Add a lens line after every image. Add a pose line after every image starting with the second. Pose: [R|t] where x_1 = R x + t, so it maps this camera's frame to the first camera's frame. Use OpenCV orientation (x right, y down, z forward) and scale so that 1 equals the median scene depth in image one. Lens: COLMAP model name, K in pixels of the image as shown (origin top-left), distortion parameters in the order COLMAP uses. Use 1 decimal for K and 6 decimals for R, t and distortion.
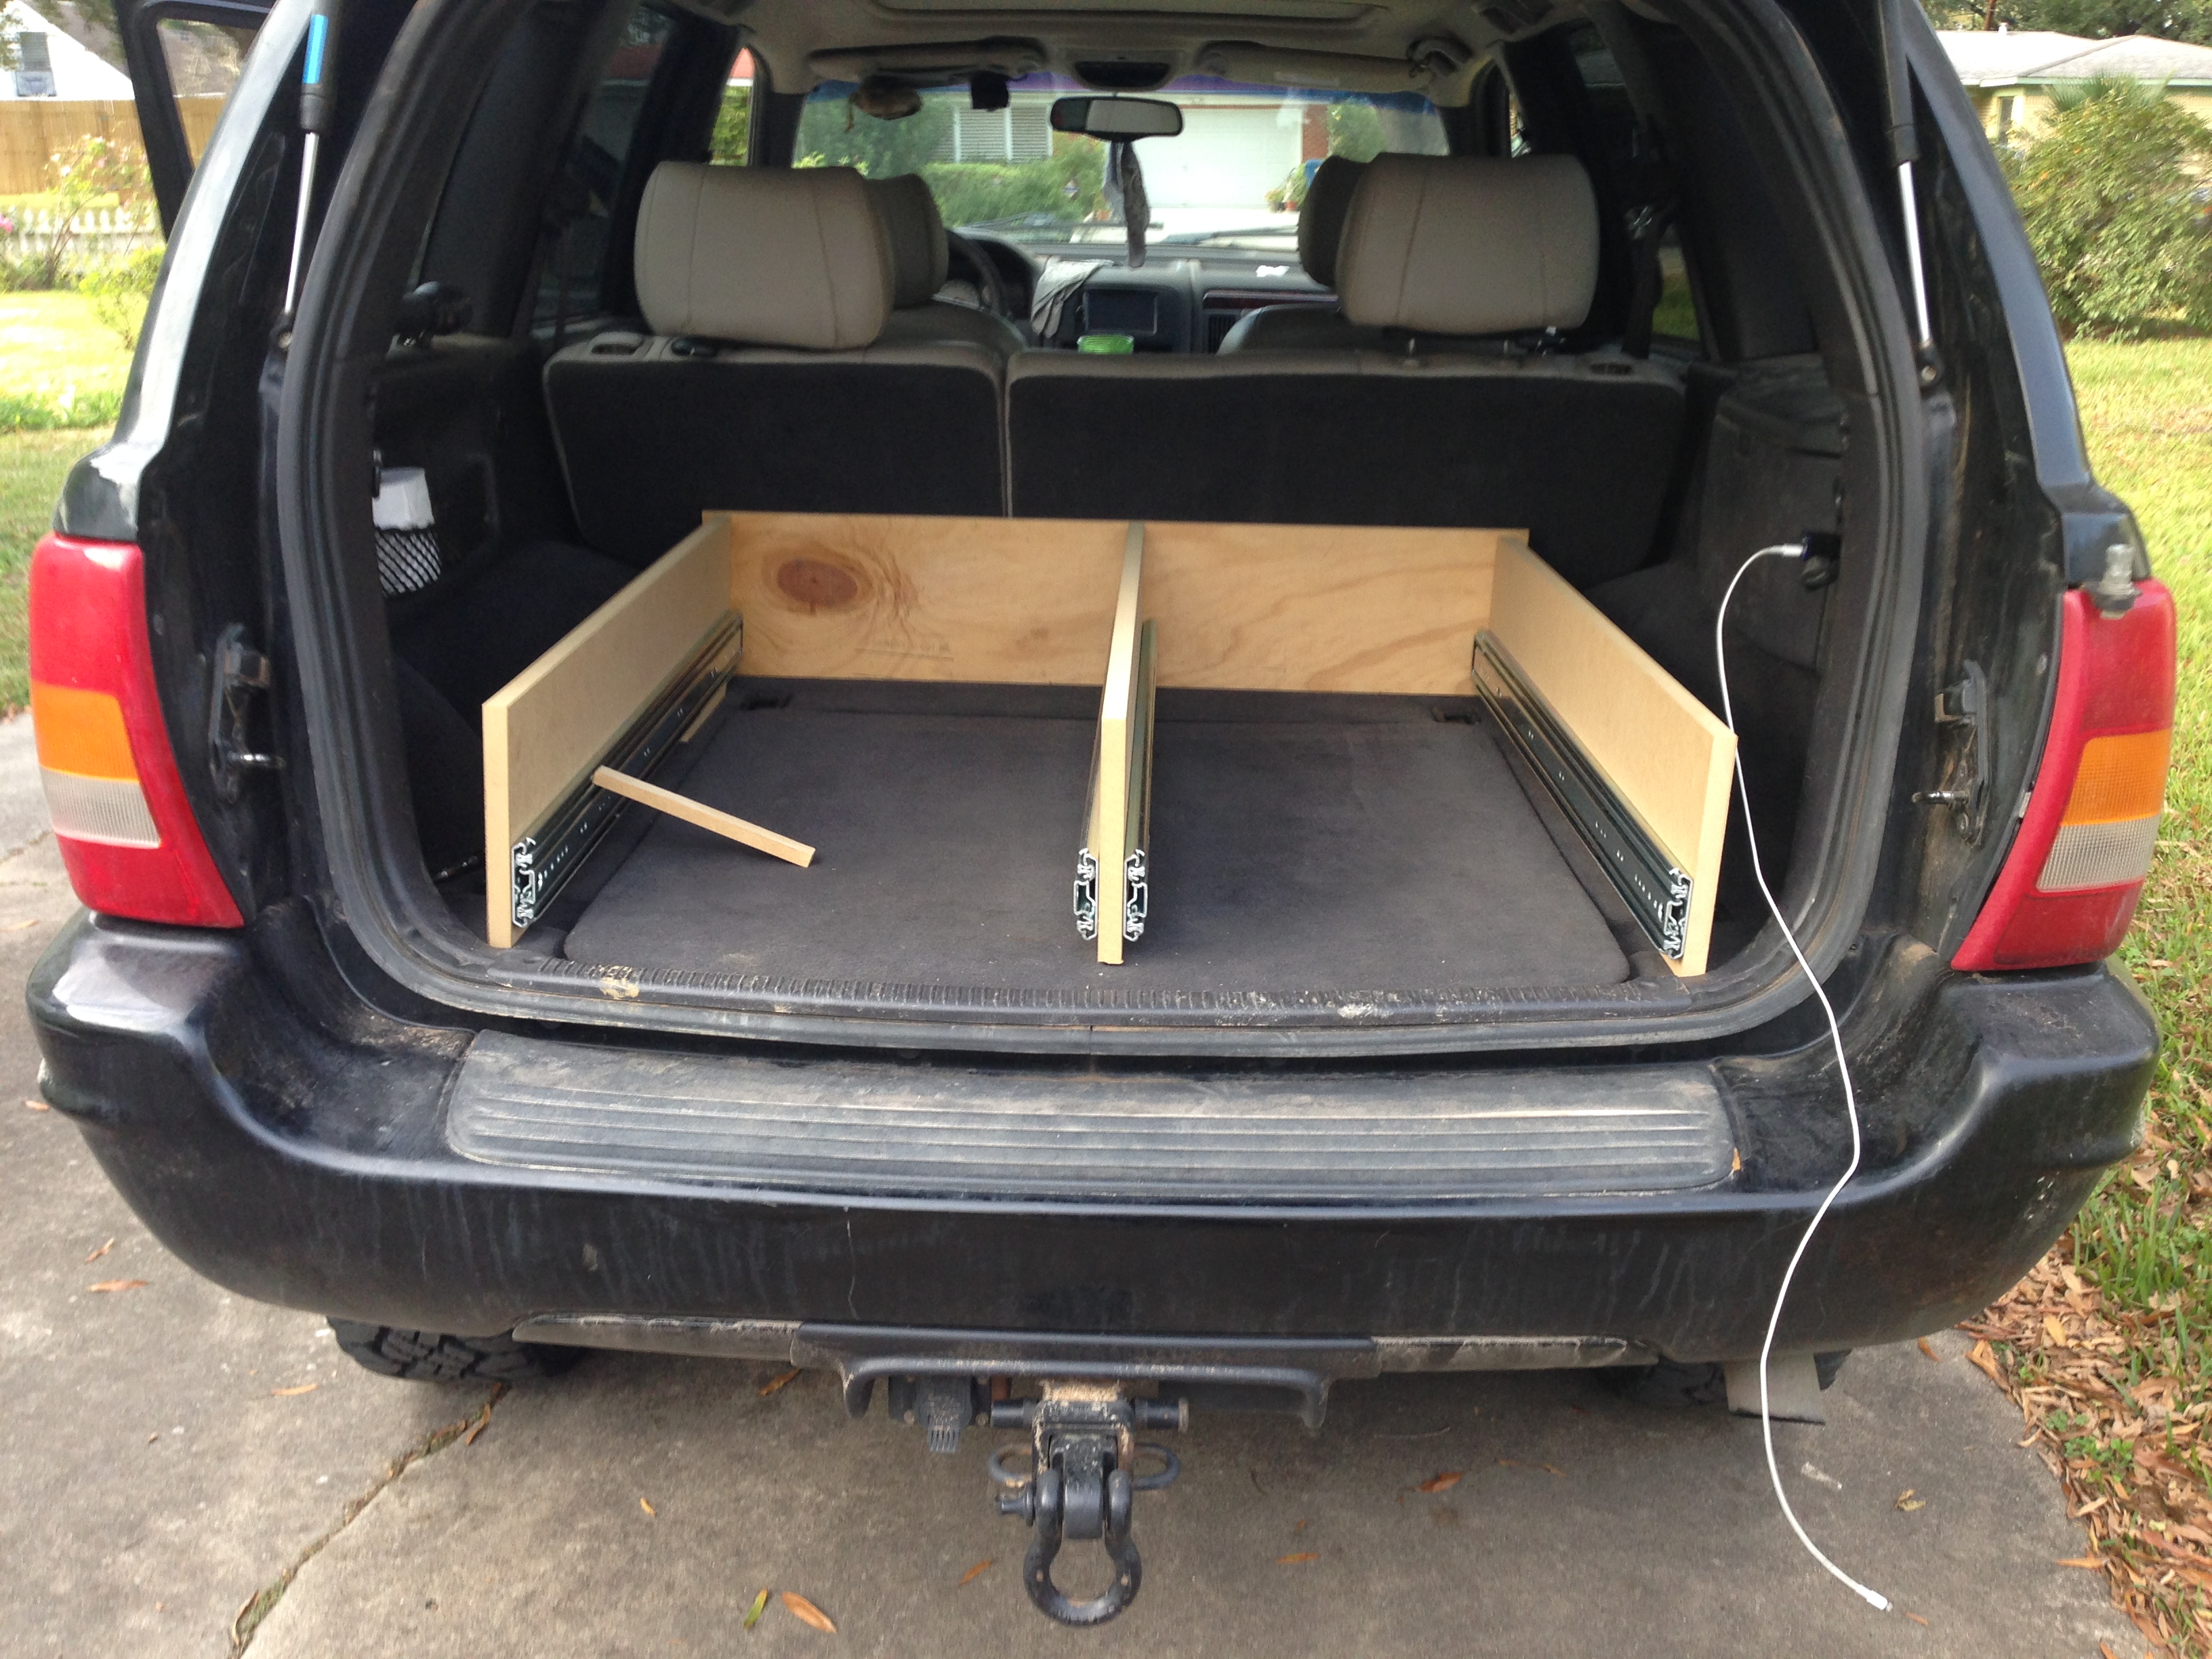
lens RADIAL K [[2045.6, 0, 1110.7], [0, 2045.6, 779.7], [0, 0, 1]] dist [0.095657, 0.015432]
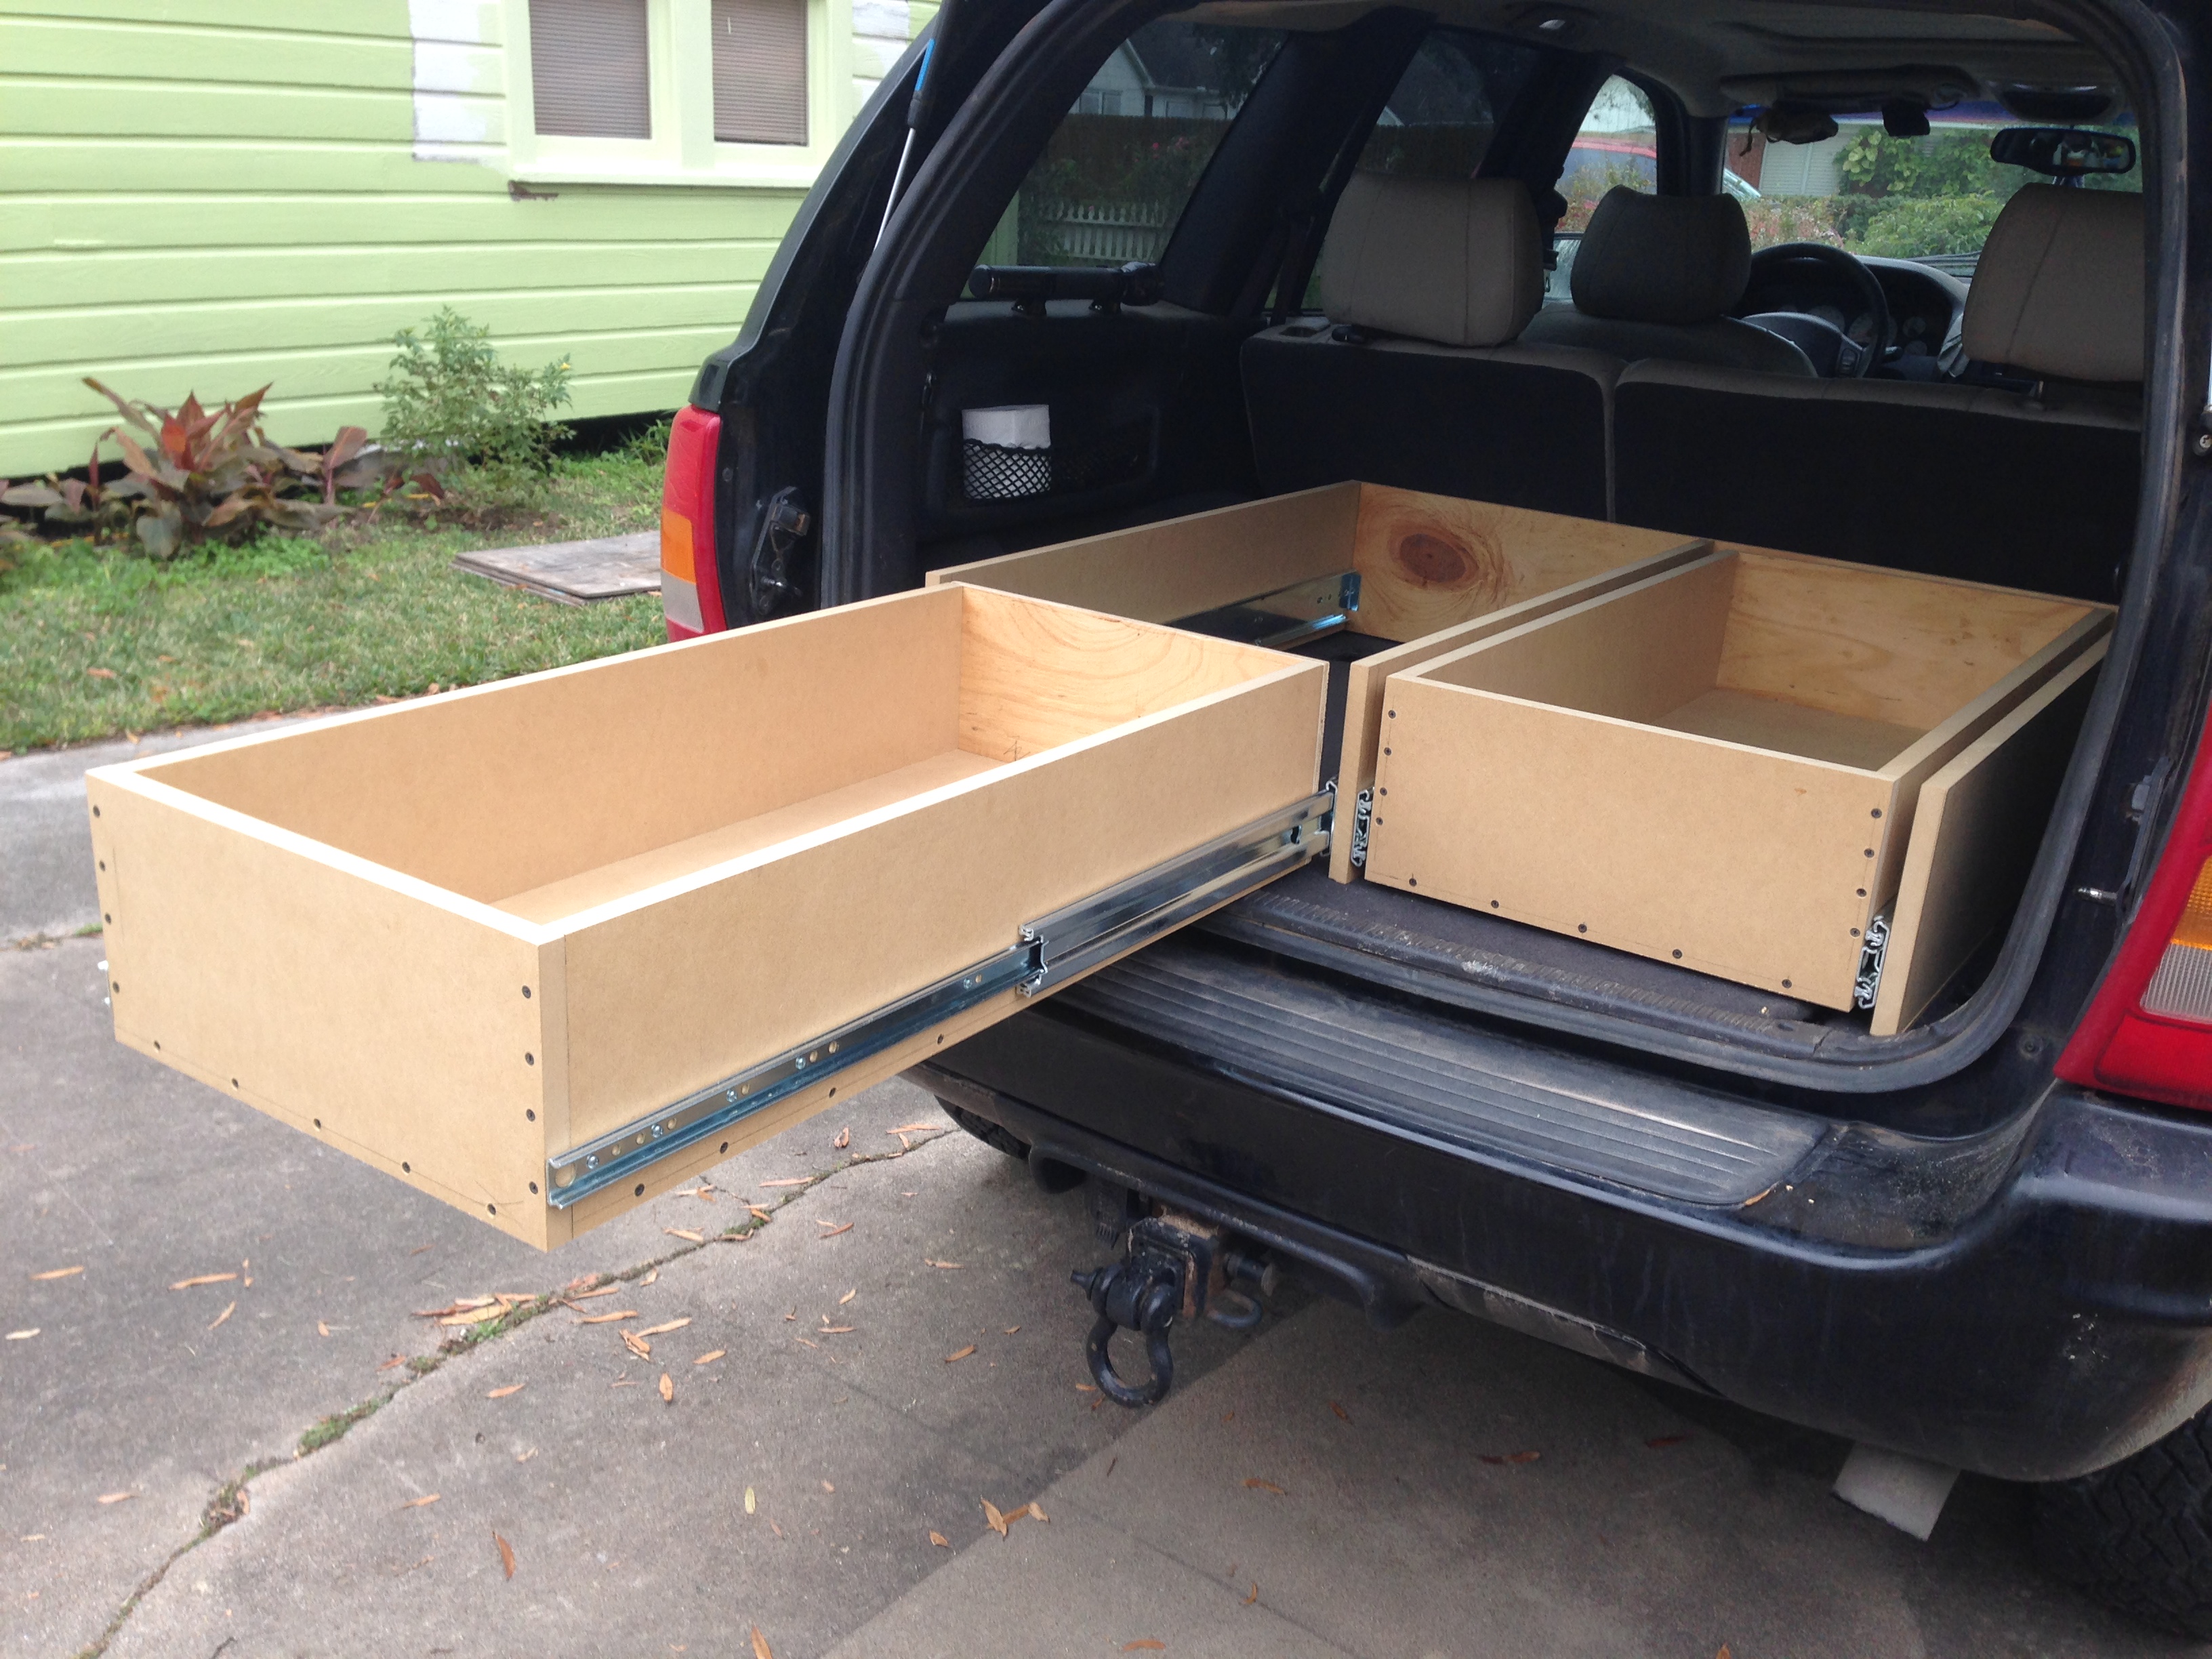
lens RADIAL K [[2023.2, 0, 1106.0], [0, 2023.2, 829.5], [0, 0, 1]] dist [0.124207, -0.187133]
pose [[0.815097, 0.216163, -0.537485, 0.514915], [-0.210894, 0.974837, 0.072233, 0.005953], [0.539574, 0.054475, 0.840174, -0.005387]]
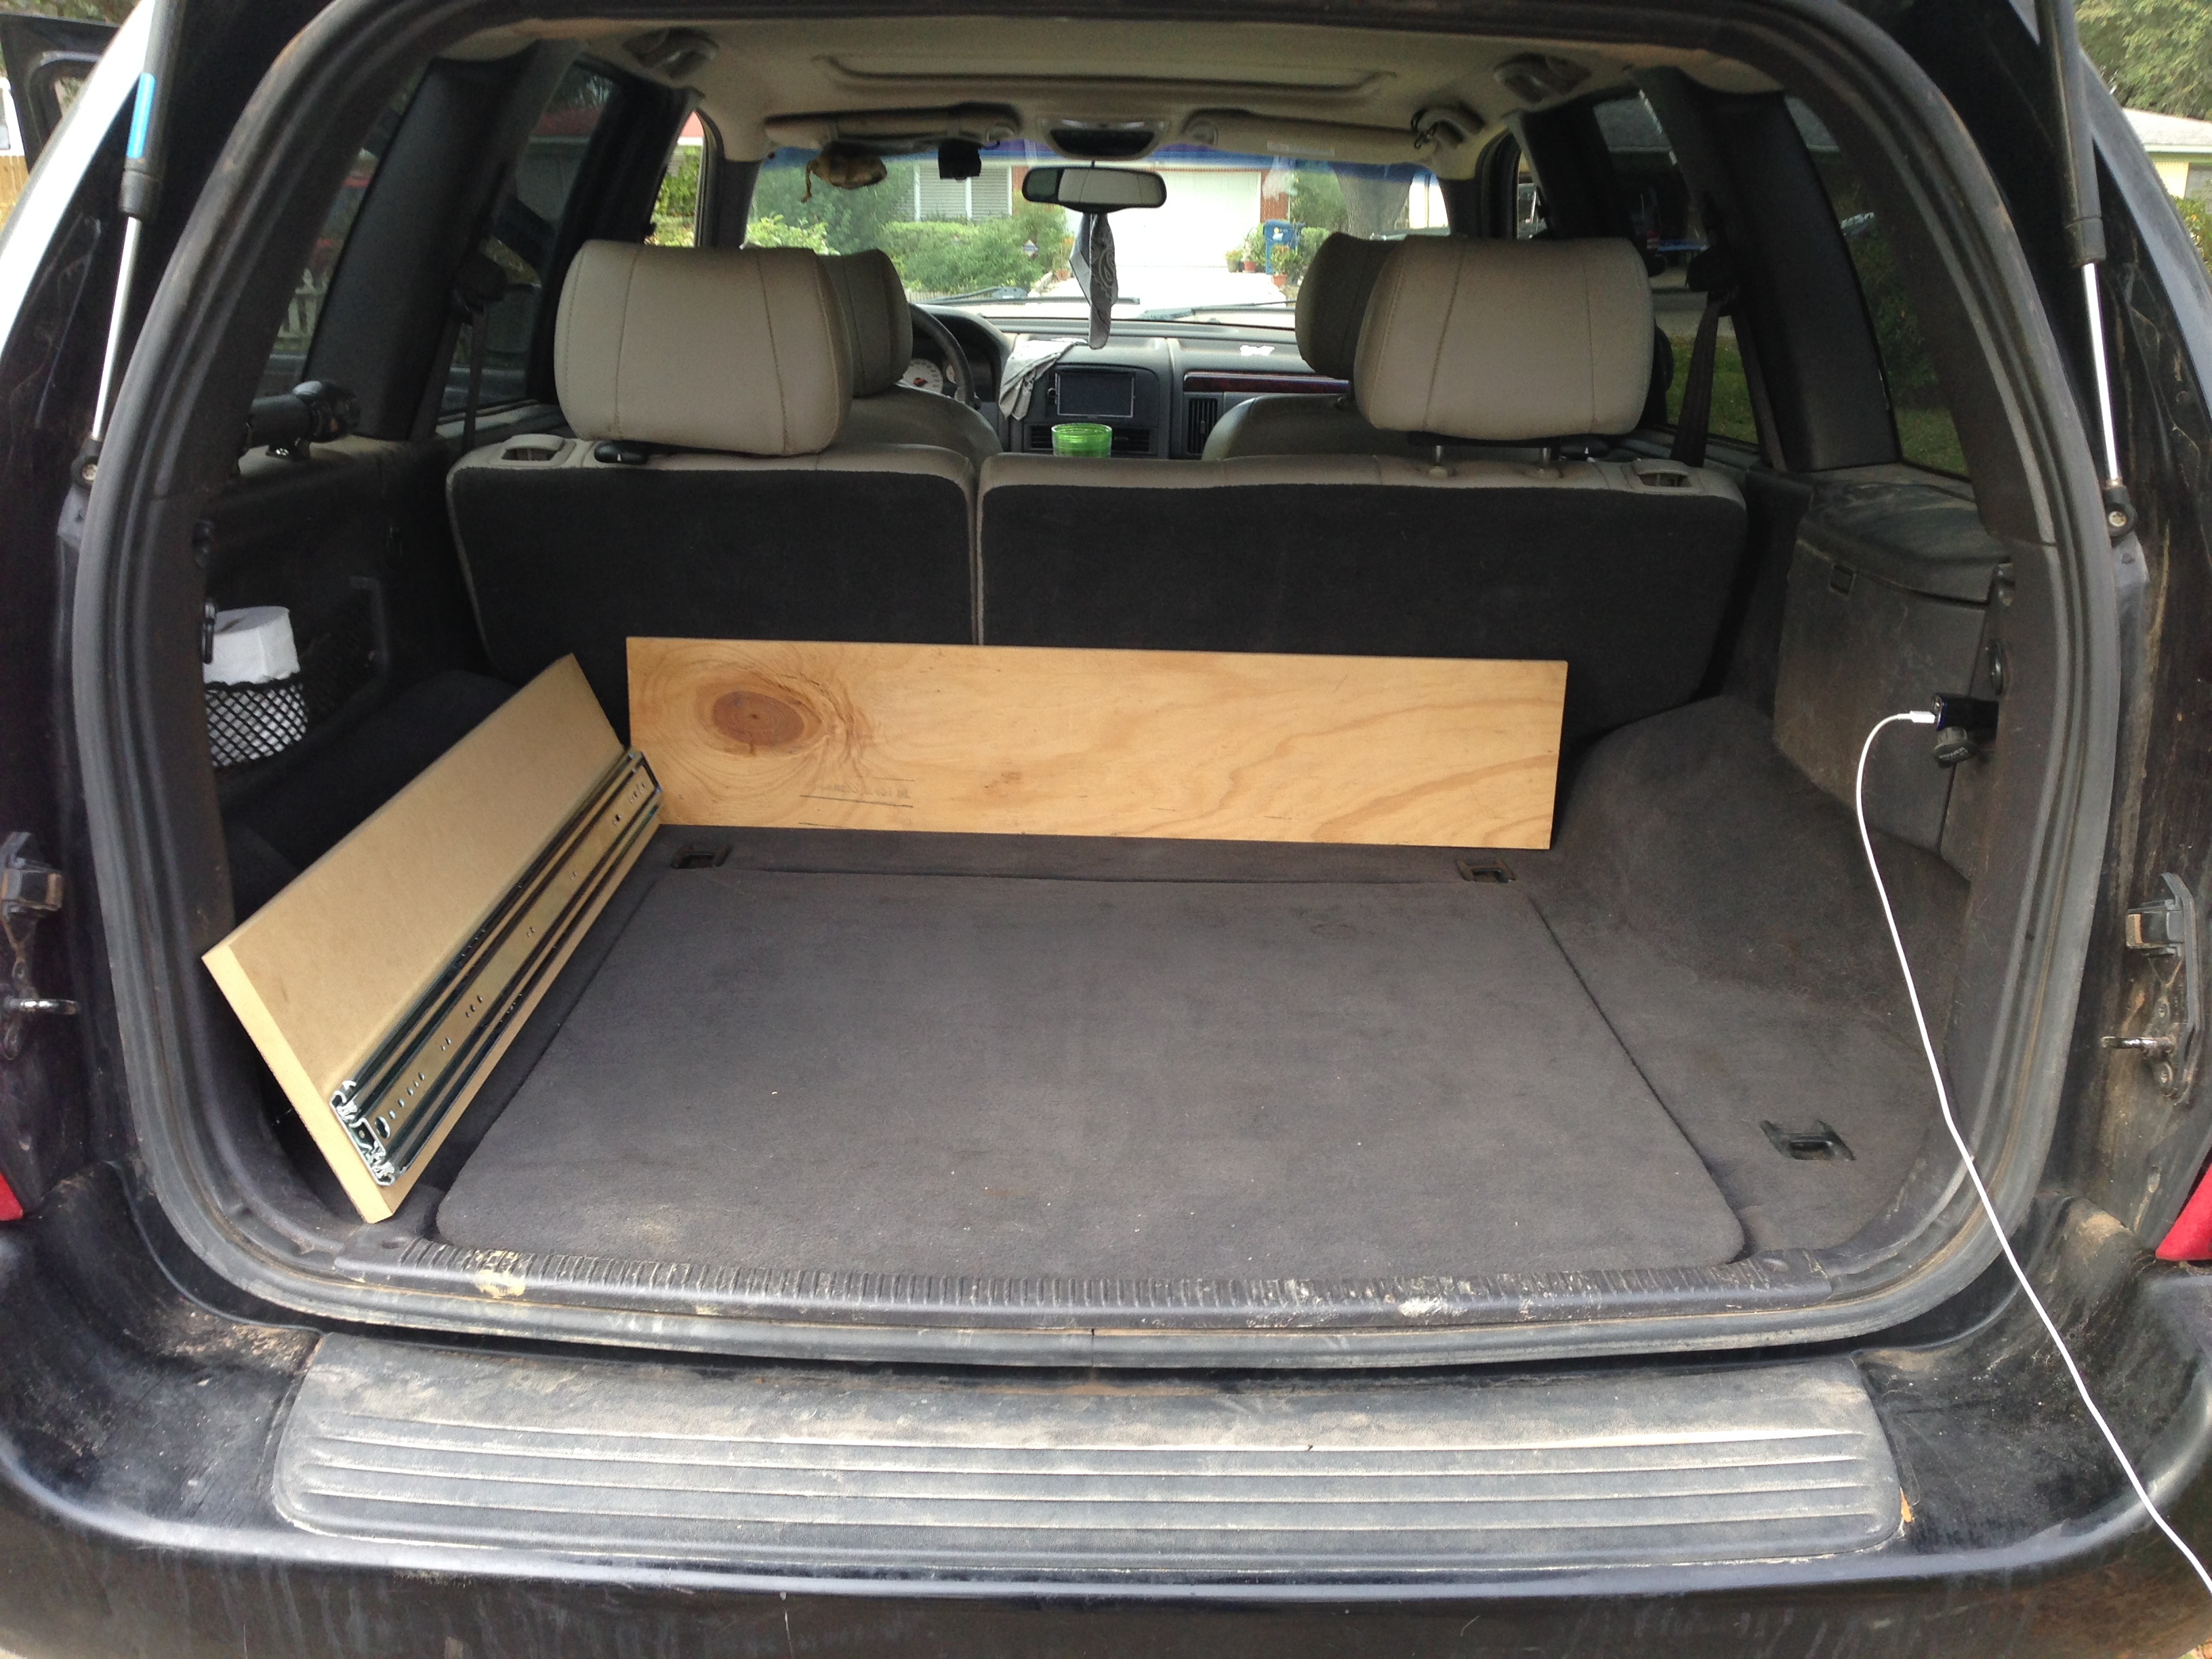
lens RADIAL K [[2023.2, 0, 1106.0], [0, 2023.2, 829.5], [0, 0, 1]] dist [0.124207, -0.187133]
pose [[0.999843, 0.000305, 0.017724, -0.018293], [-0.000239, 0.999993, -0.003731, -0.070900], [-0.017725, 0.003726, 0.999836, 0.200266]]
